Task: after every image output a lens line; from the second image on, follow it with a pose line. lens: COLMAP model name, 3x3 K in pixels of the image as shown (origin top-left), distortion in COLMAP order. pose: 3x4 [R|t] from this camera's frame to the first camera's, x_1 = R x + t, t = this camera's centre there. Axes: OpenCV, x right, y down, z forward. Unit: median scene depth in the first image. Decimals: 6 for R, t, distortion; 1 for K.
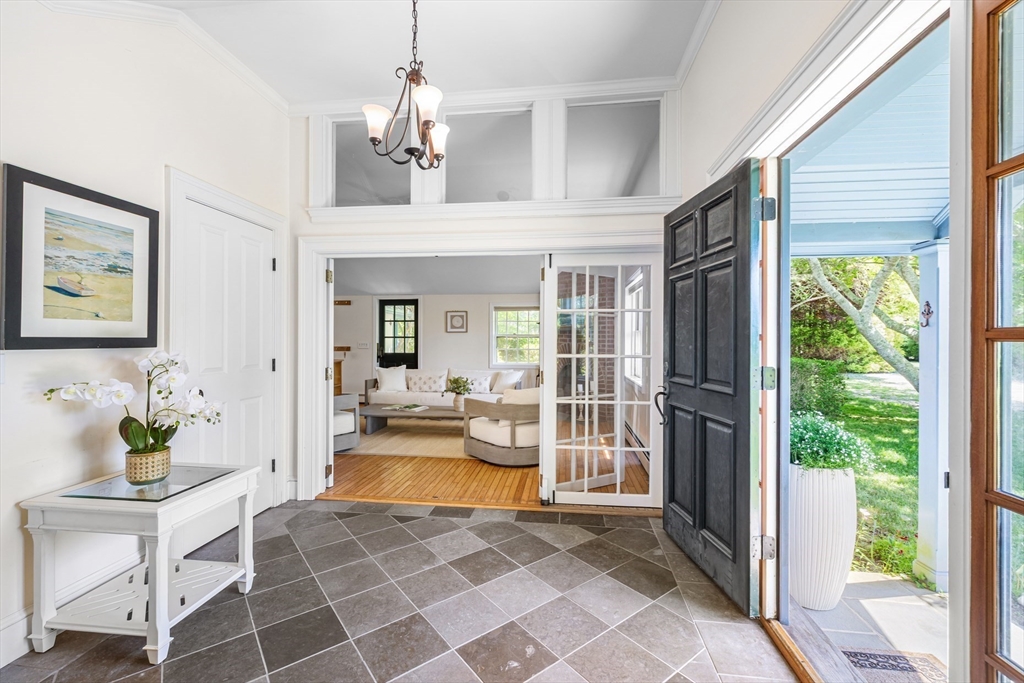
lens RADIAL K [[442.7, 0, 510.4], [0, 442.7, 340.1], [0, 0, 1]] dist [0.003193, 0.000365]
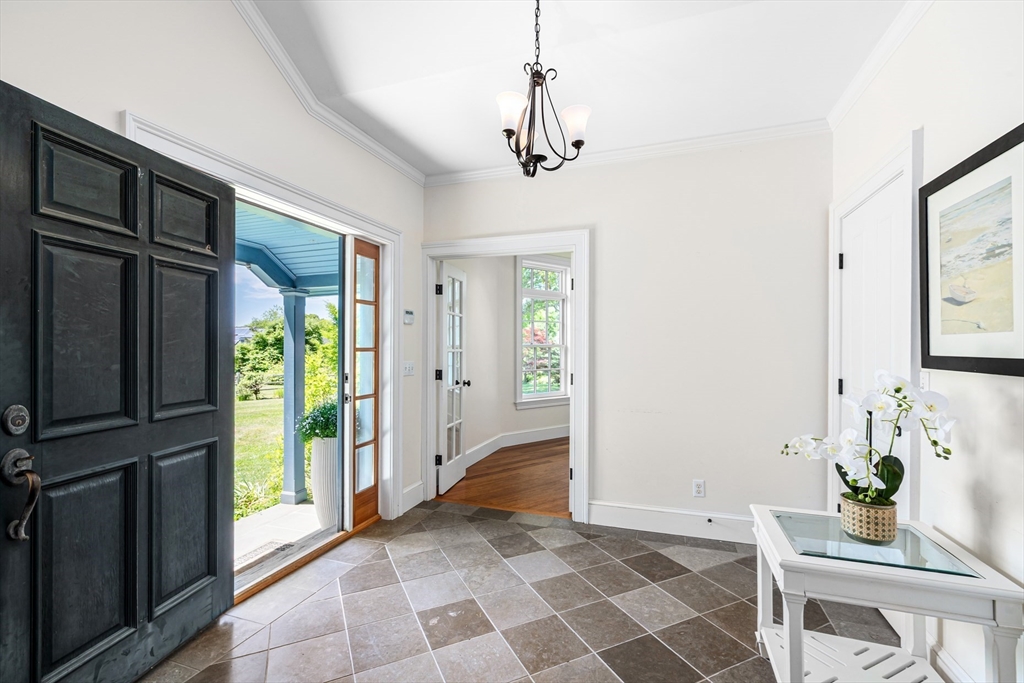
lens RADIAL K [[442.7, 0, 511.7], [0, 442.7, 345.5], [0, 0, 1]] dist [0.003193, 0.000365]
pose [[-0.978264, -0.004201, 0.207319, -0.371552], [-0.005728, 0.999961, -0.006764, -0.017020], [-0.207282, -0.007805, -0.978250, 1.980549]]
